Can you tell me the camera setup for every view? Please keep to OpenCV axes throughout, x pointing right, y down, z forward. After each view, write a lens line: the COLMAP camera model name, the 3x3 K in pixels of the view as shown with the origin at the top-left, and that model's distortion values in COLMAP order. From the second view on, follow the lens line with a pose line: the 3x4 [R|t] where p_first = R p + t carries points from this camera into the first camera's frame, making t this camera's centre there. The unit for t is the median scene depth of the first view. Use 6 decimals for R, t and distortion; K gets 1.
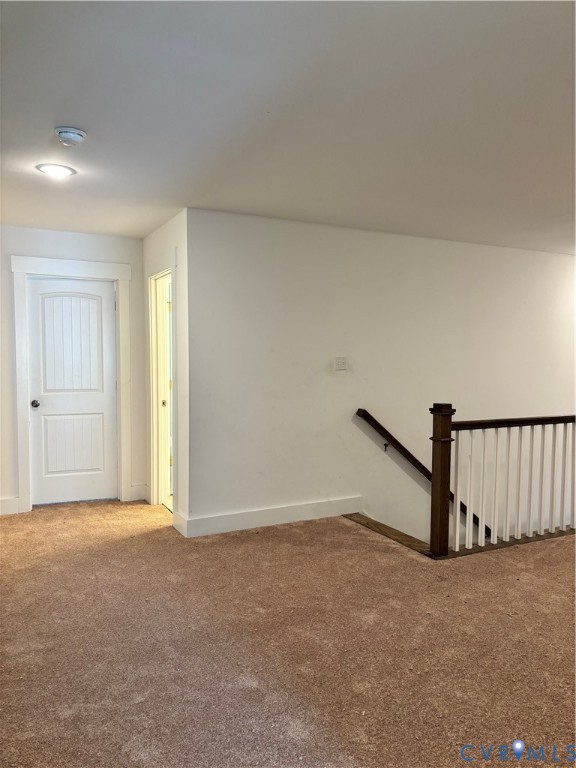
lens RADIAL K [[583.3, 0, 287.2], [0, 583.3, 386.2], [0, 0, 1]] dist [0.032693, -0.000612]
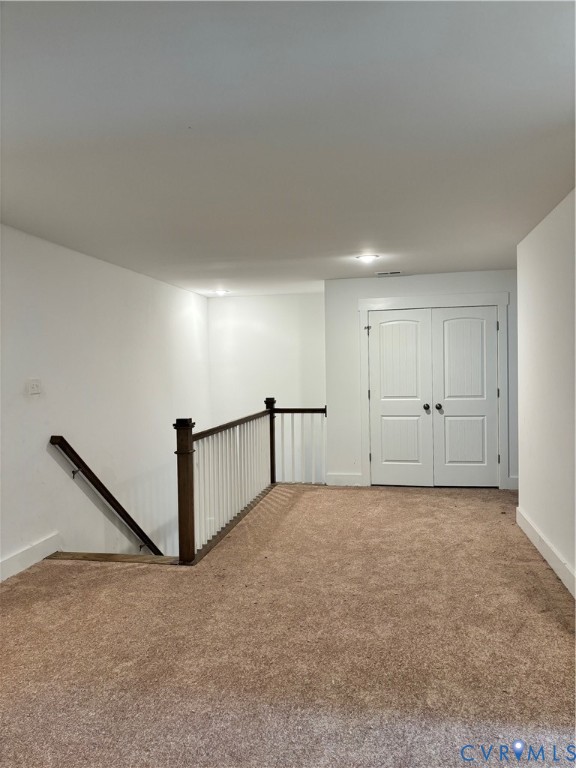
lens RADIAL K [[583.3, 0, 286.8], [0, 583.3, 382.8], [0, 0, 1]] dist [0.032693, -0.000612]
pose [[0.617480, -0.040325, 0.785553, -0.434303], [0.070925, 0.997471, -0.004547, -0.016251], [-0.783383, 0.058524, 0.618778, 0.176598]]
